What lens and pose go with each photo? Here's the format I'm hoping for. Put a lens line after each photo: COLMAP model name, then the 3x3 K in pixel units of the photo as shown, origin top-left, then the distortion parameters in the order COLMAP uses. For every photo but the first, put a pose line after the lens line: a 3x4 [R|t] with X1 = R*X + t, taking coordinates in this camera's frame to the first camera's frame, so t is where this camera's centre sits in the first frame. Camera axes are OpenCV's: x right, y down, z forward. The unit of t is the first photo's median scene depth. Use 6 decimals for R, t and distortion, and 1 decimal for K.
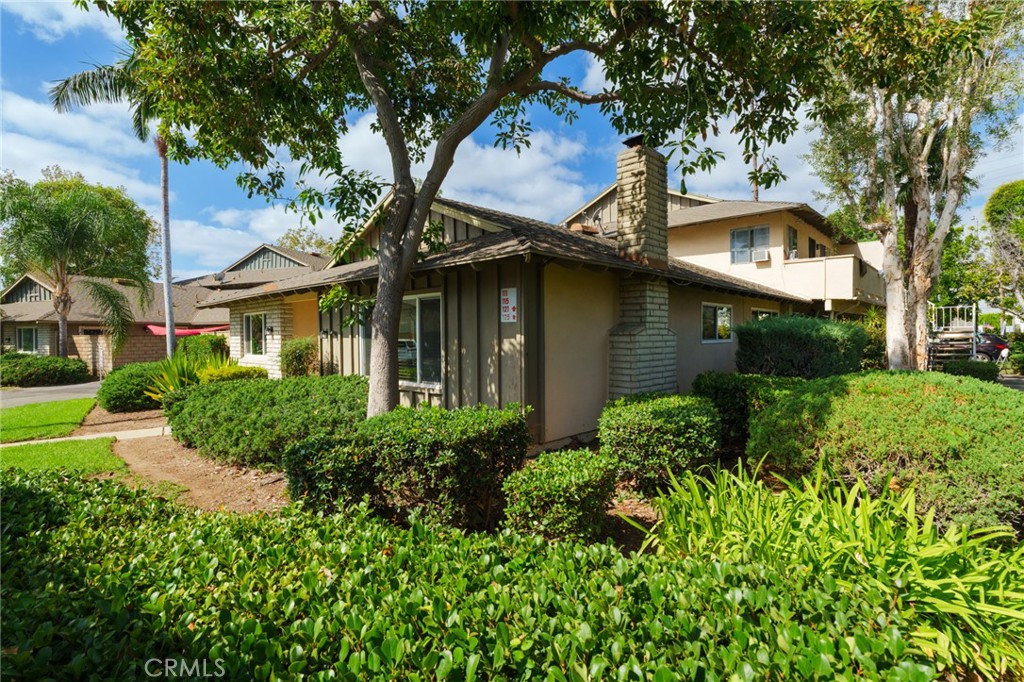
lens RADIAL K [[501.2, 0, 511.4], [0, 501.2, 340.8], [0, 0, 1]] dist [-0.000268, -0.000003]
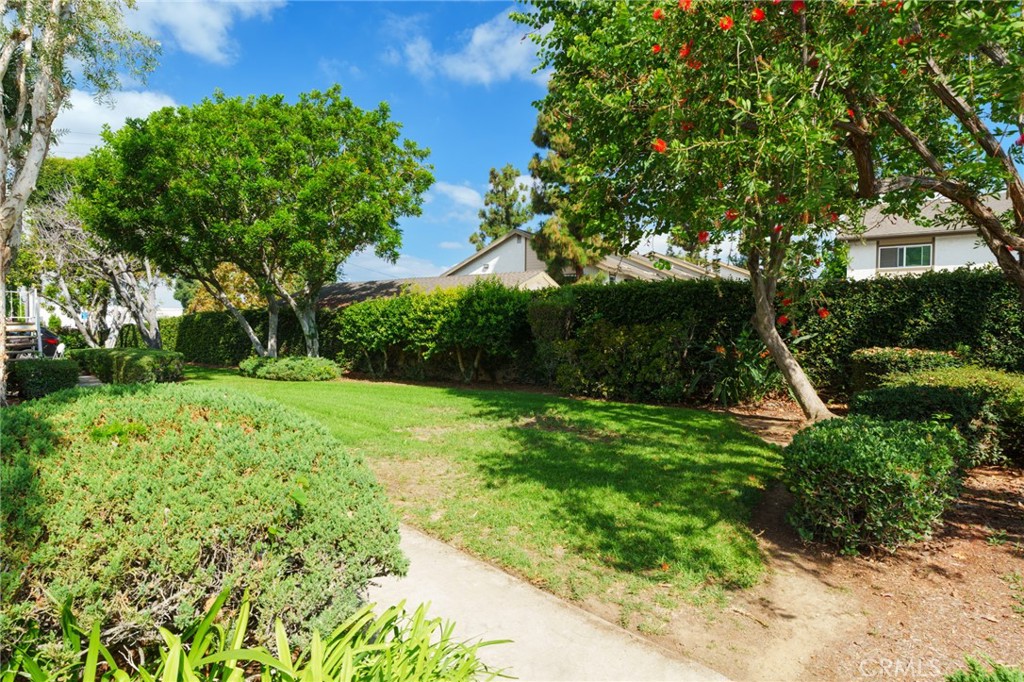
lens RADIAL K [[598.0, 0, 513.7], [0, 598.0, 335.2], [0, 0, 1]] dist [-0.011415, 0.000243]
pose [[0.094995, -0.003912, 0.995470, 0.061568], [0.004651, 0.999983, 0.003486, 0.001201], [-0.995467, 0.004299, 0.095012, 0.208300]]
